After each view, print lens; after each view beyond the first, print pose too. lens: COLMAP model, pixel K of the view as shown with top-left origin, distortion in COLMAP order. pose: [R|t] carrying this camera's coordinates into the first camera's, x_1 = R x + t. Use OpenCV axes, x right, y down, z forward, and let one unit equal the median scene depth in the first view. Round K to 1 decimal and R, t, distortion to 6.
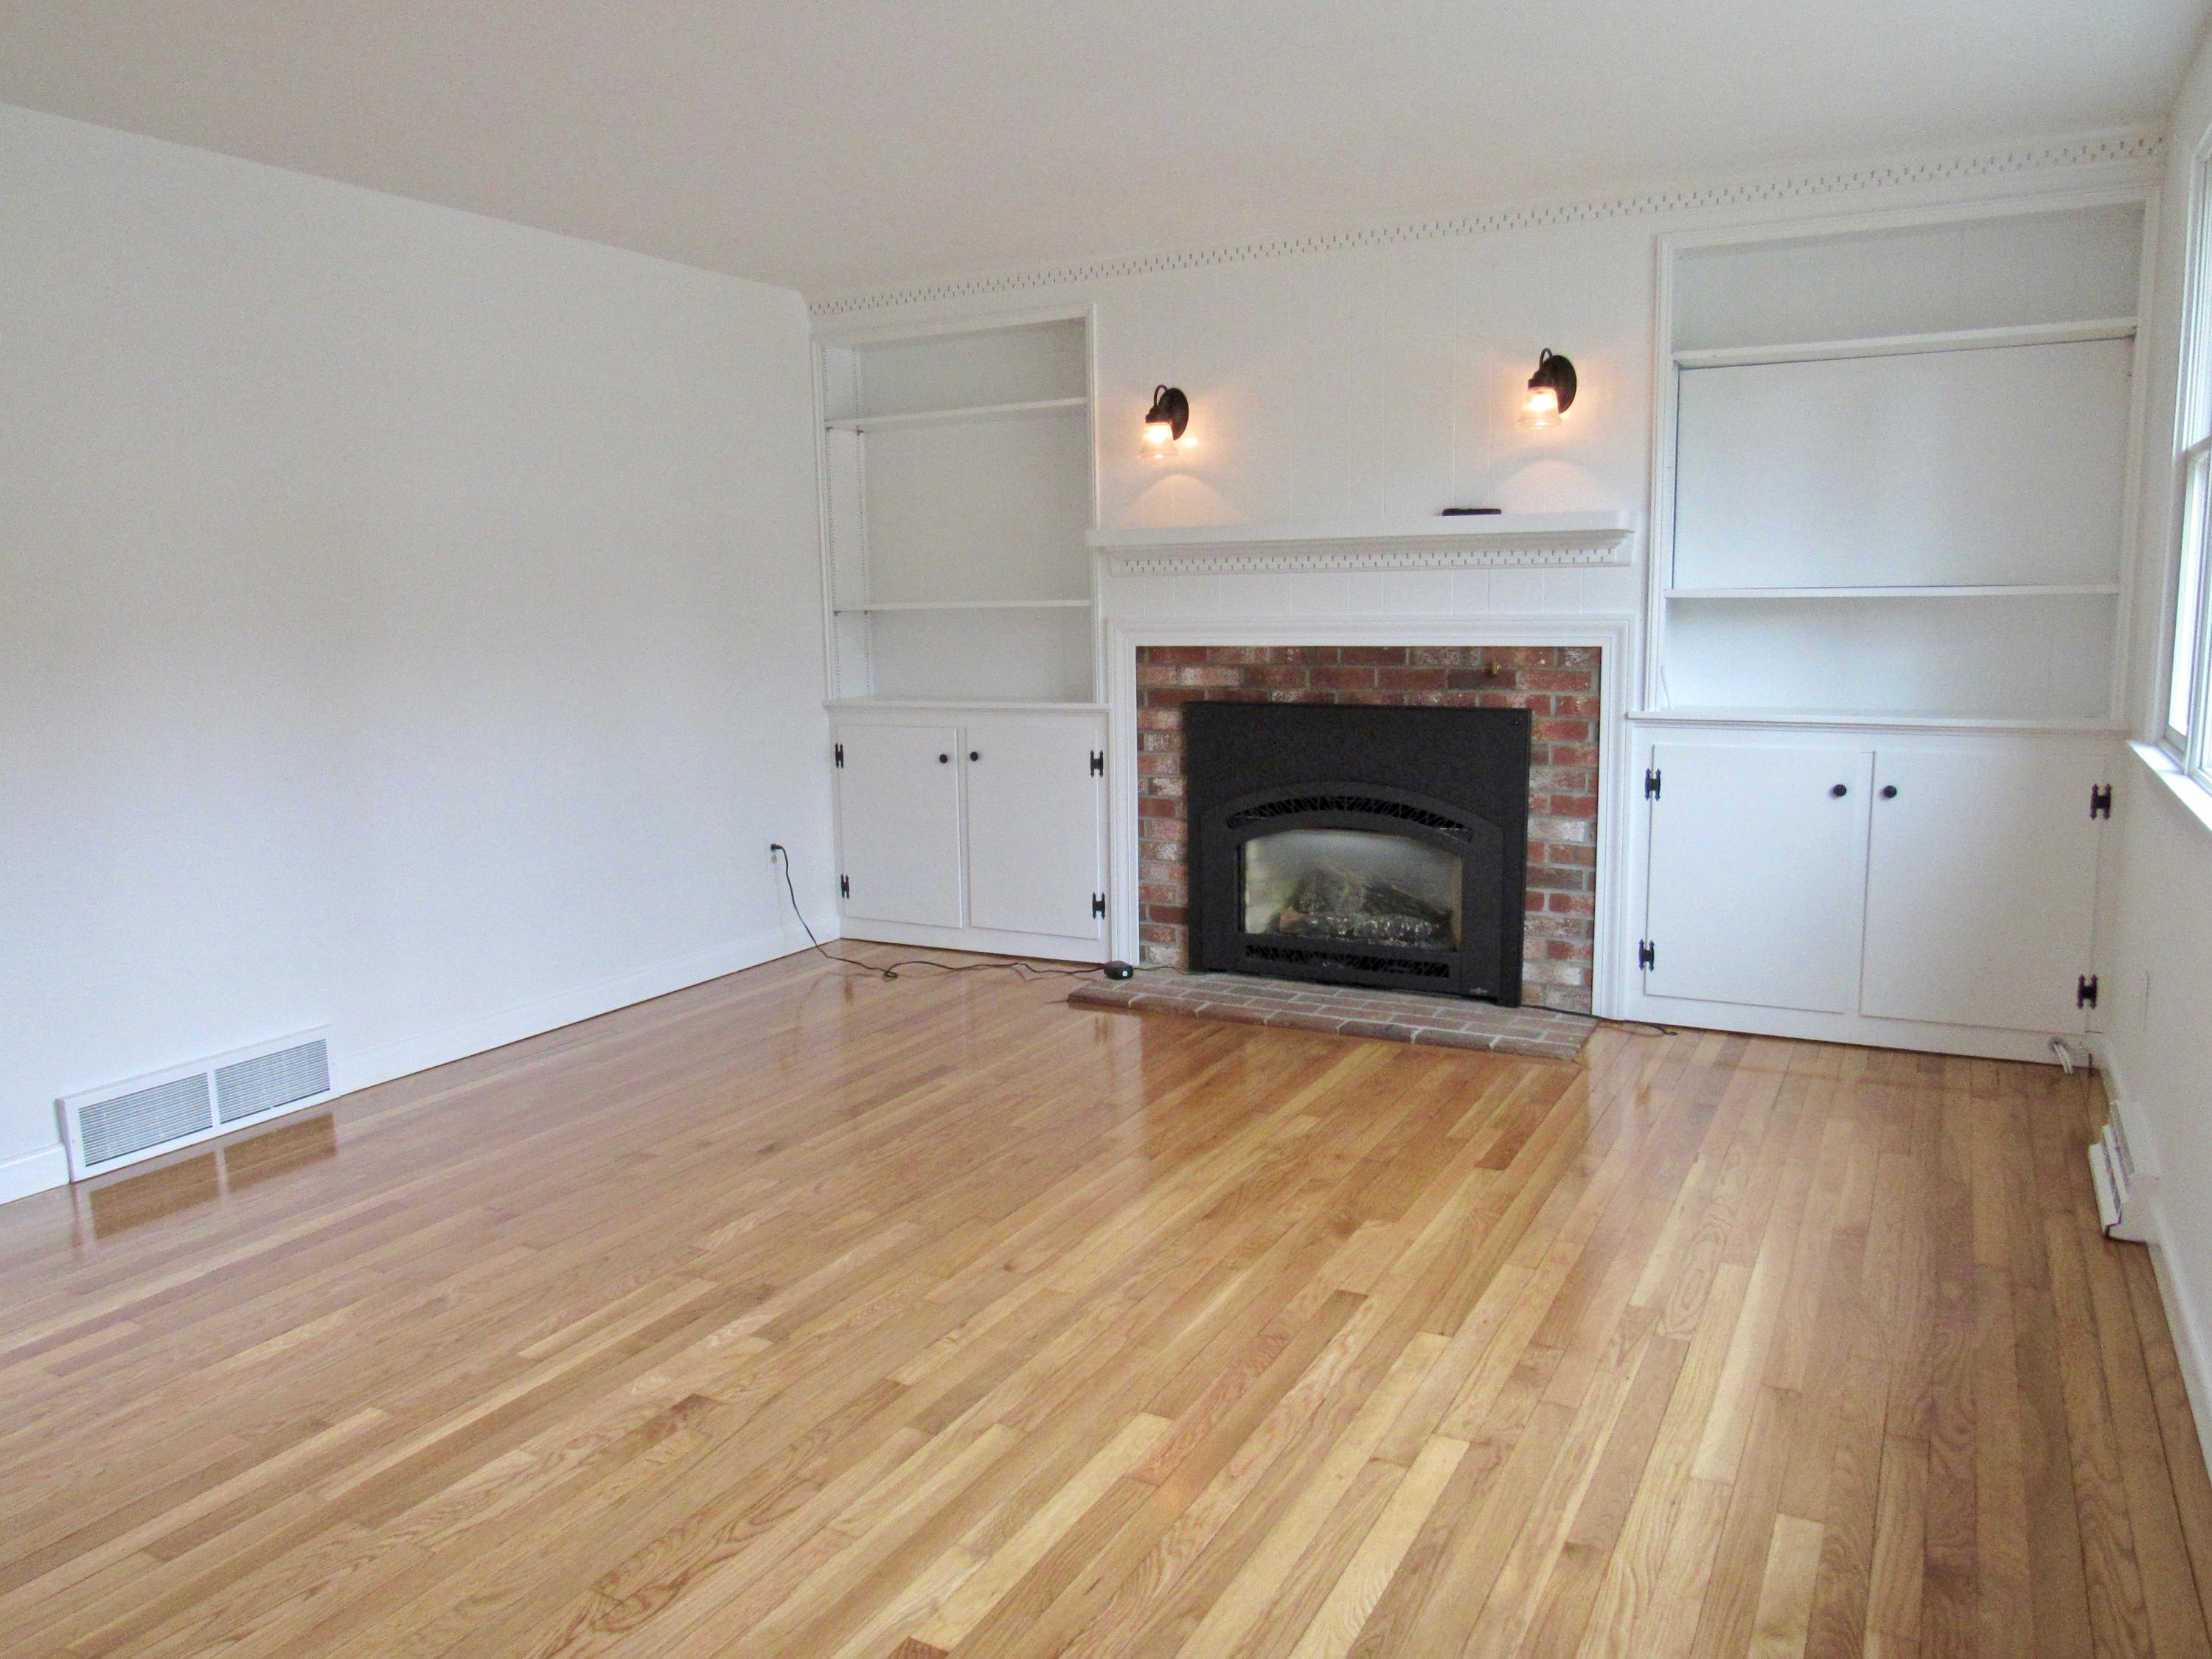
lens RADIAL K [[1571.1, 0, 1106.0], [0, 1571.1, 829.5], [0, 0, 1]] dist [-0.033864, -0.000562]
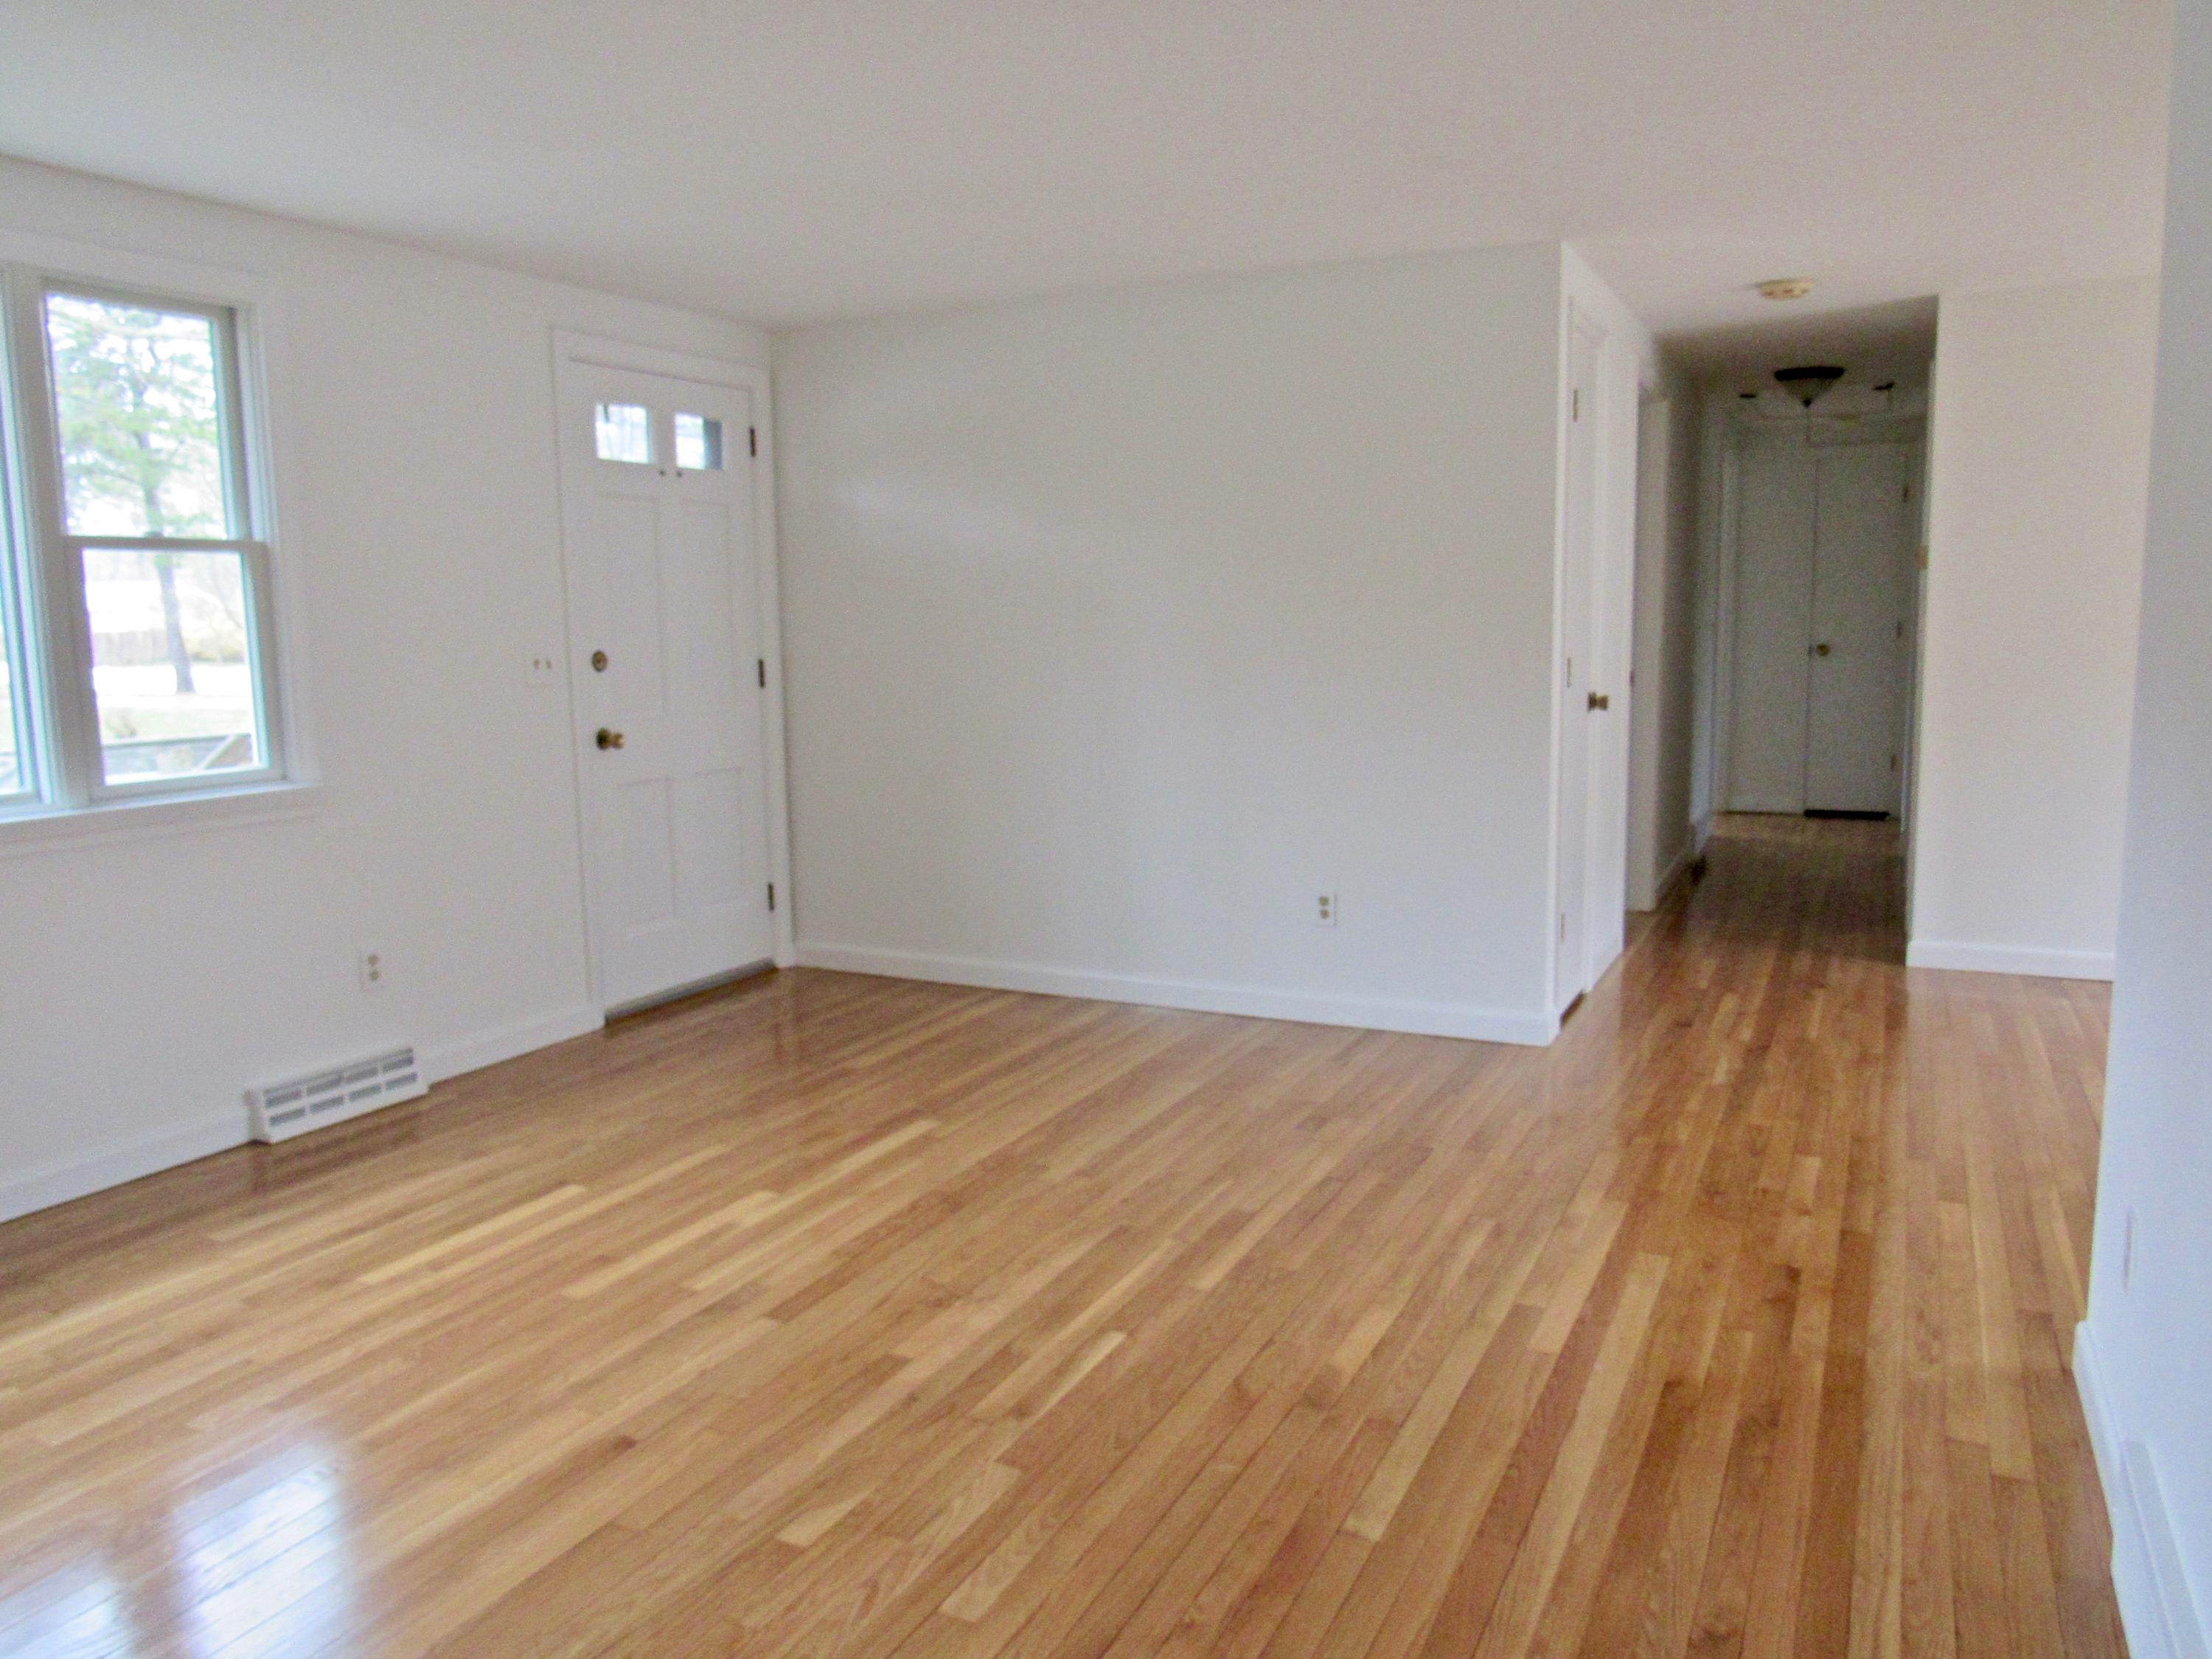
lens RADIAL K [[1587.1, 0, 1106.0], [0, 1587.1, 829.5], [0, 0, 1]] dist [-0.027264, -0.002032]
pose [[-0.998838, 0.036861, -0.031063, -0.196959], [0.026894, 0.960923, 0.275505, -0.171507], [0.040004, 0.274350, -0.960798, 1.121580]]
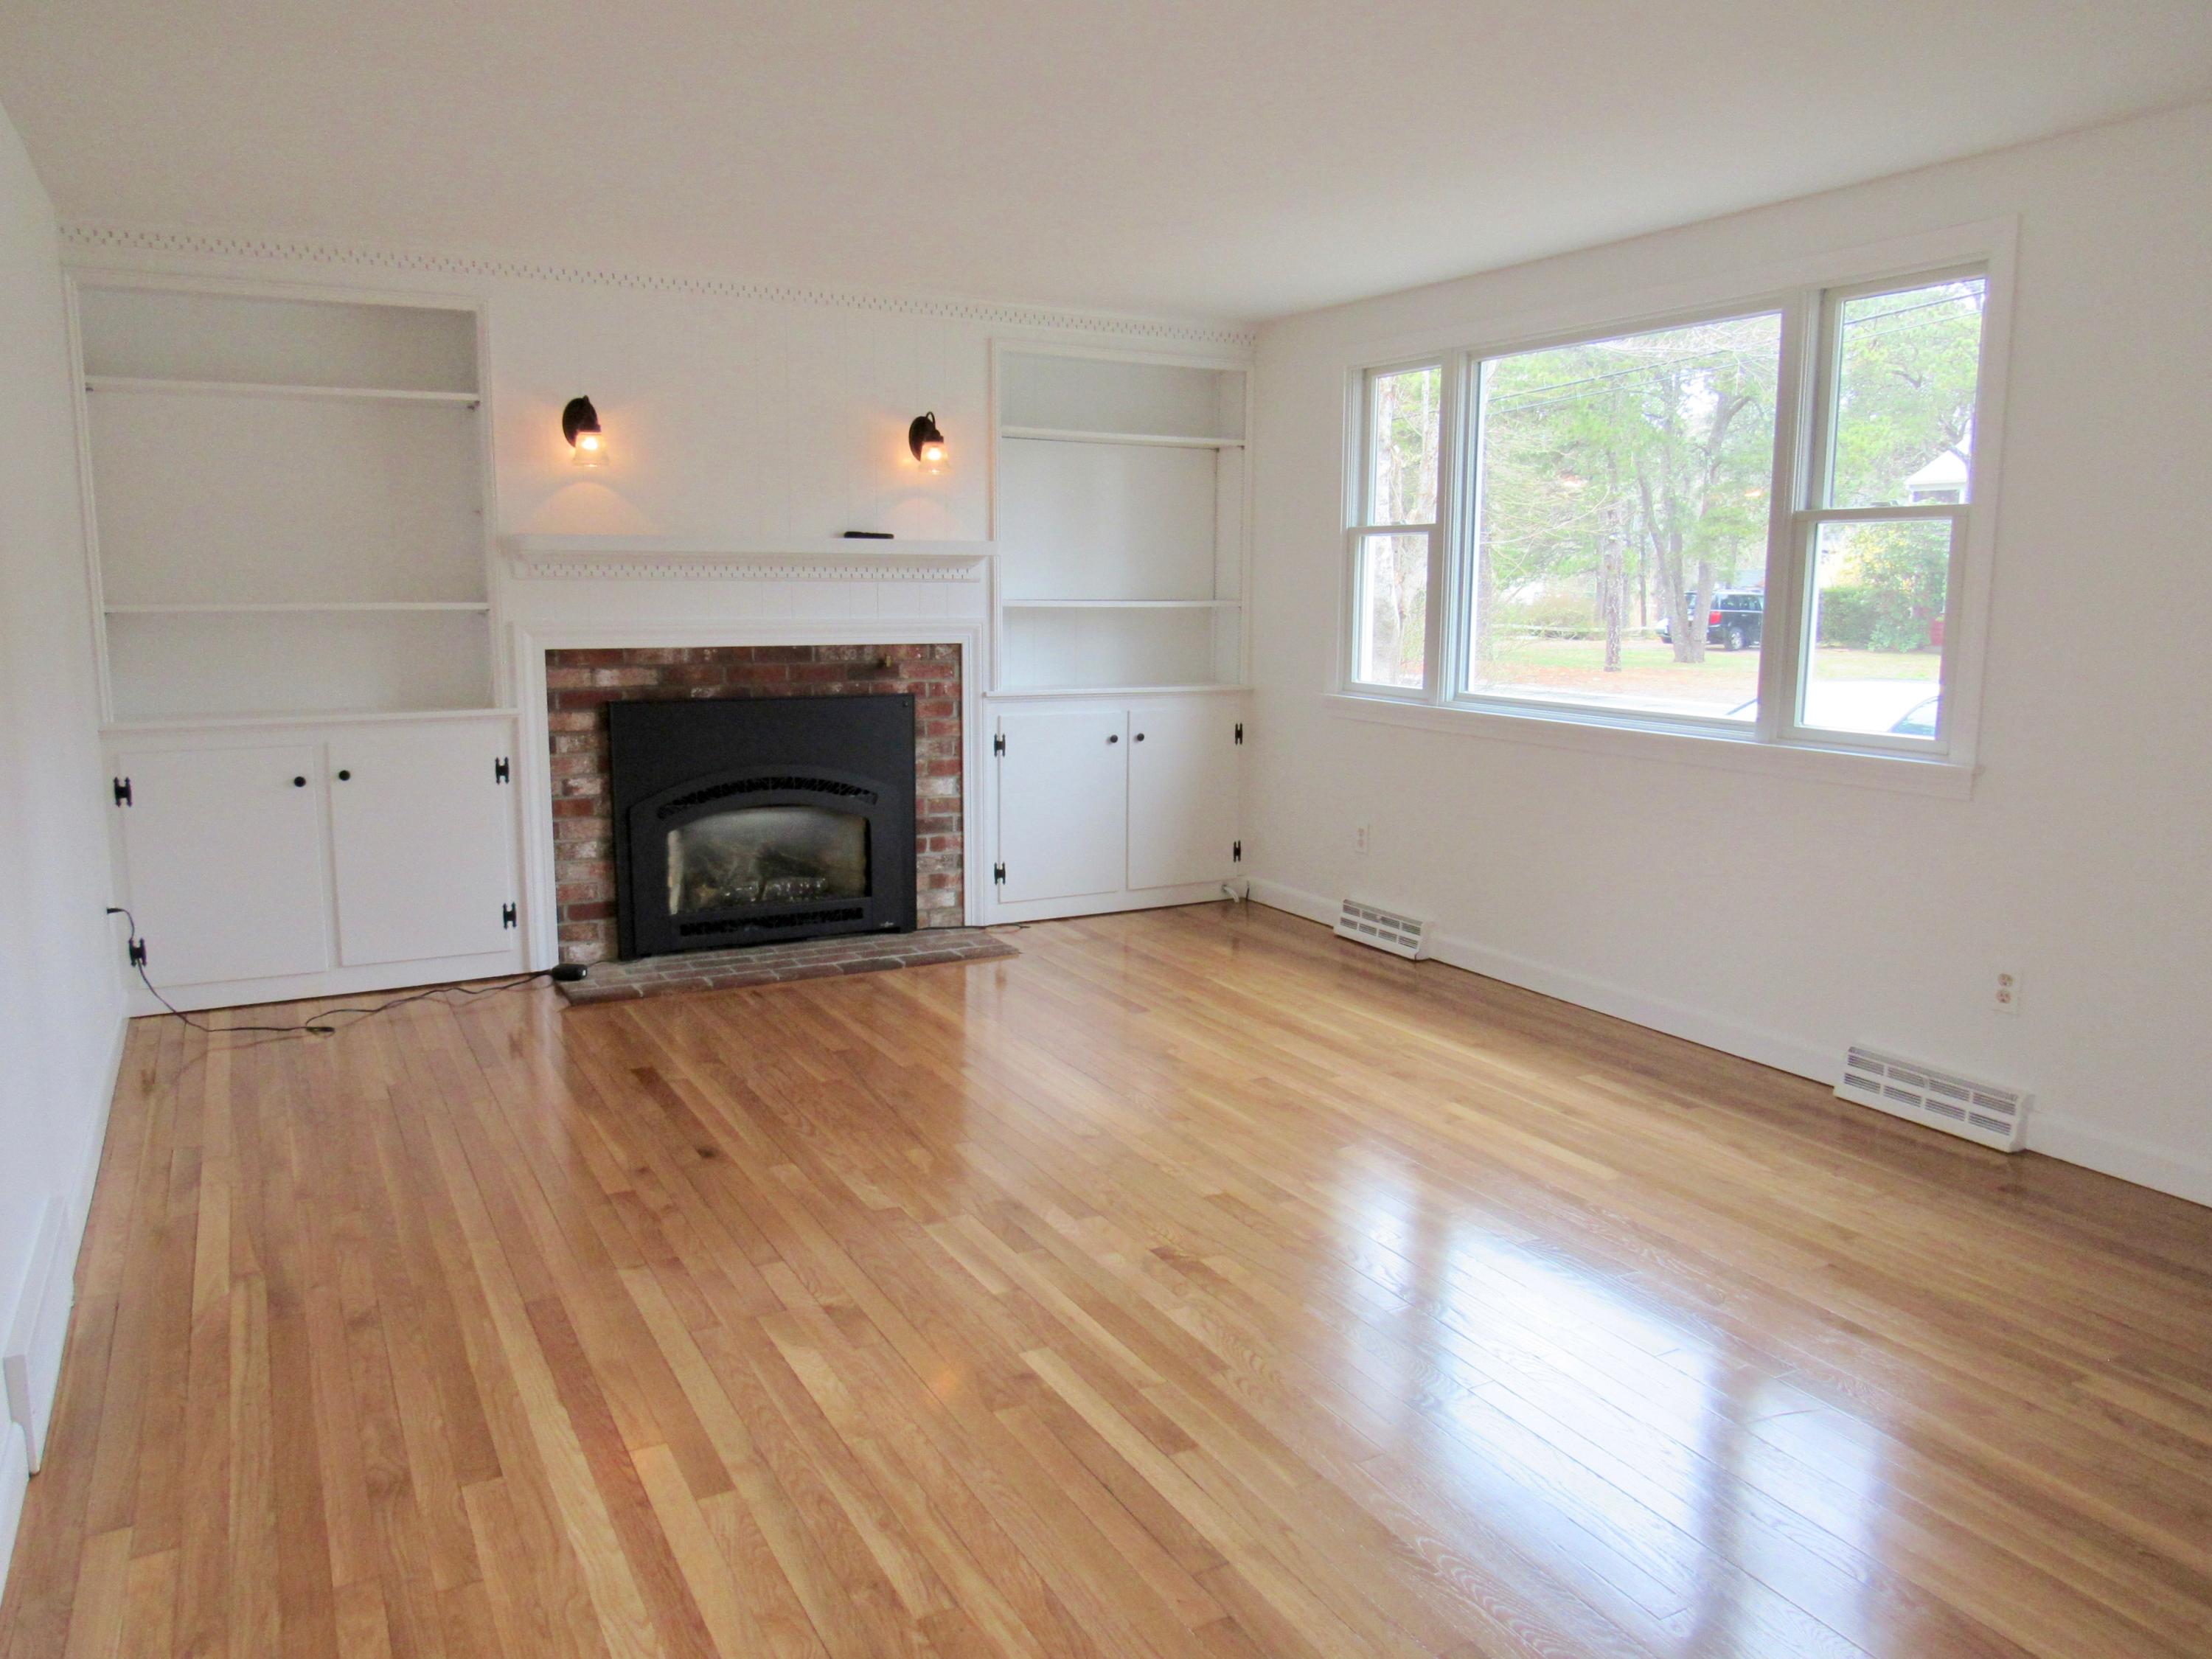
lens RADIAL K [[1587.1, 0, 1106.0], [0, 1587.1, 829.5], [0, 0, 1]] dist [-0.027264, -0.002032]
pose [[0.542955, -0.109378, 0.832608, -0.710479], [0.106009, 0.992477, 0.061249, -0.029543], [-0.833044, 0.055008, 0.550466, 0.169835]]
